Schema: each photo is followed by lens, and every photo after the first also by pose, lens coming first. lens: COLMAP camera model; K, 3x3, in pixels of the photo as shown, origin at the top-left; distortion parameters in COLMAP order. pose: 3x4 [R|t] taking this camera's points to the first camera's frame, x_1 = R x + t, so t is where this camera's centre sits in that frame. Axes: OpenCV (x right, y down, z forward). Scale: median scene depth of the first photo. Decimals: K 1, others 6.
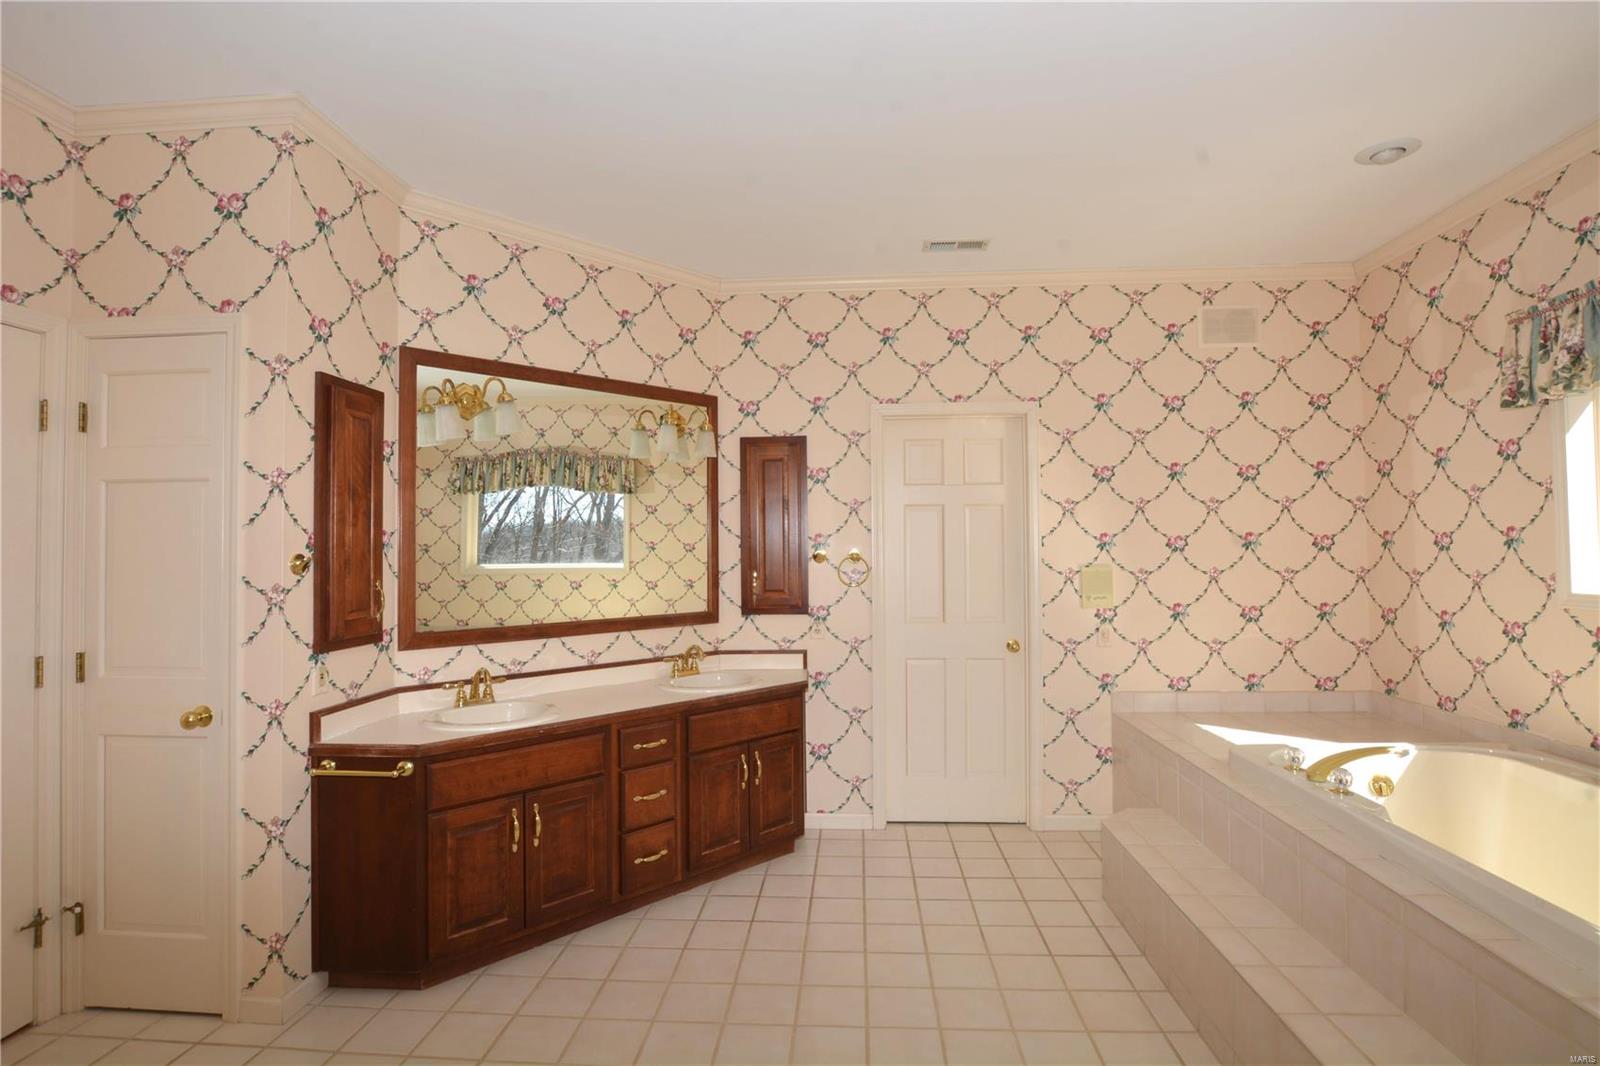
lens RADIAL K [[807.7, 0, 800.0], [0, 807.7, 533.0], [0, 0, 1]] dist [0.000099, 0.000001]
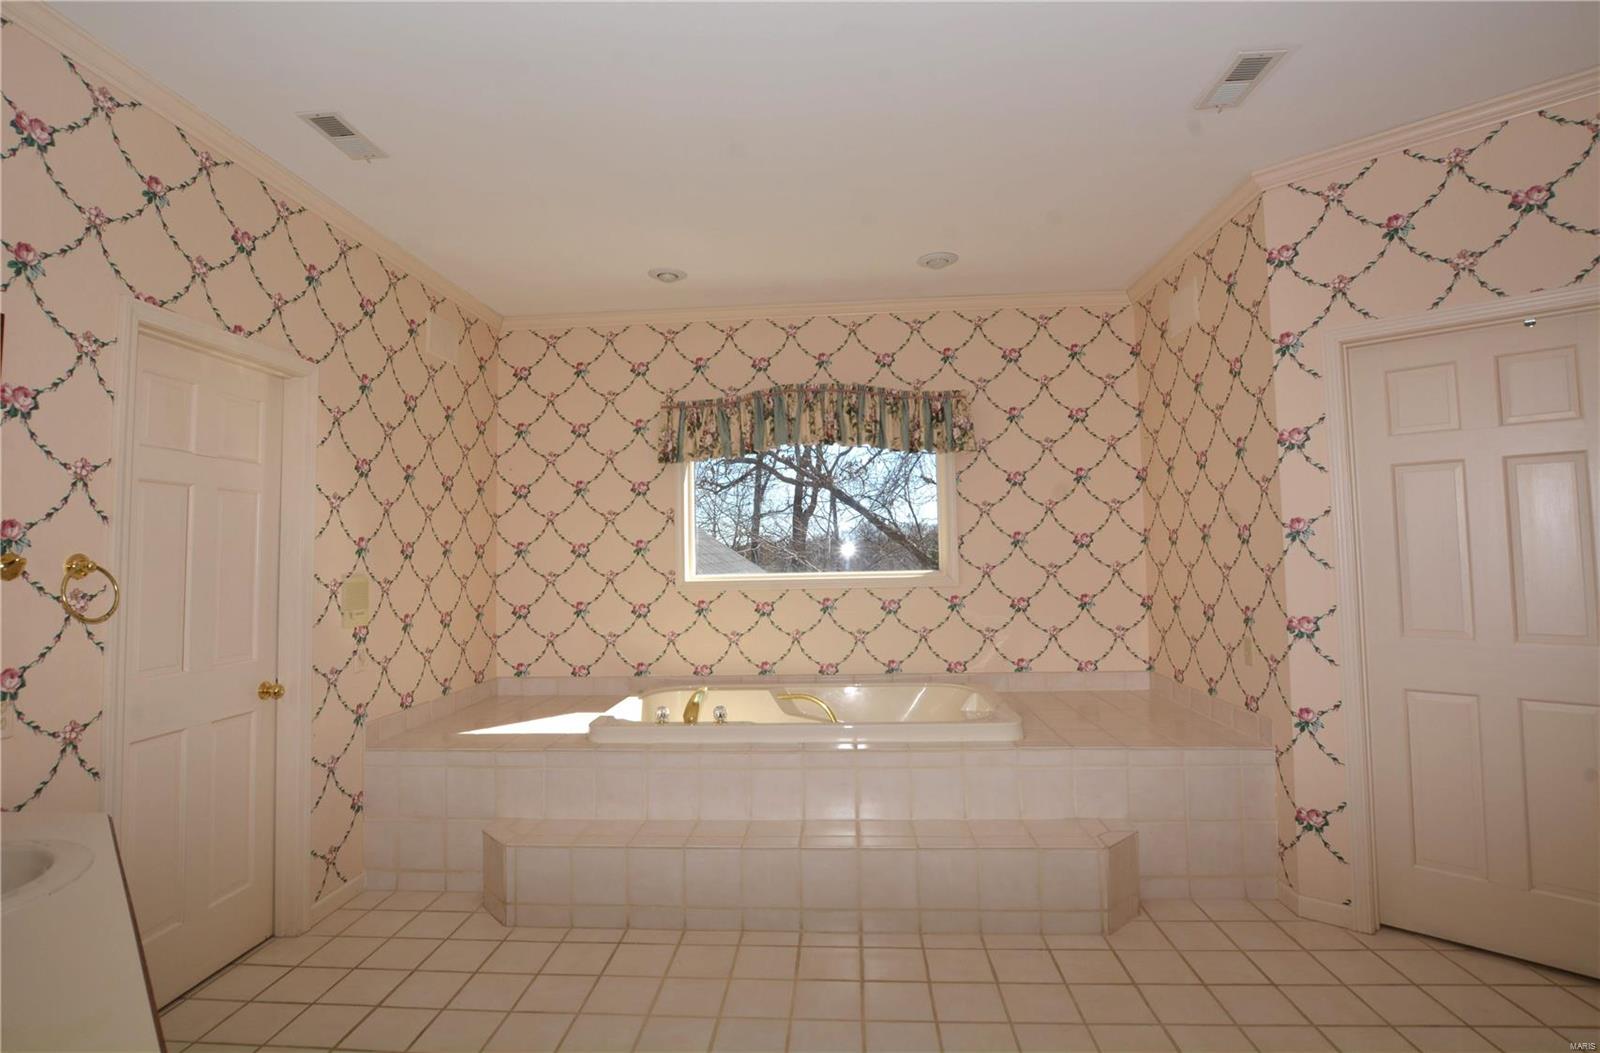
lens RADIAL K [[812.7, 0, 798.4], [0, 812.7, 501.6], [0, 0, 1]] dist [-0.002159, -0.000370]
pose [[-0.004706, 0.066386, 0.997783, -0.498591], [-0.017741, 0.997631, -0.066459, 0.012523], [-0.999832, -0.018015, -0.003517, 0.570319]]
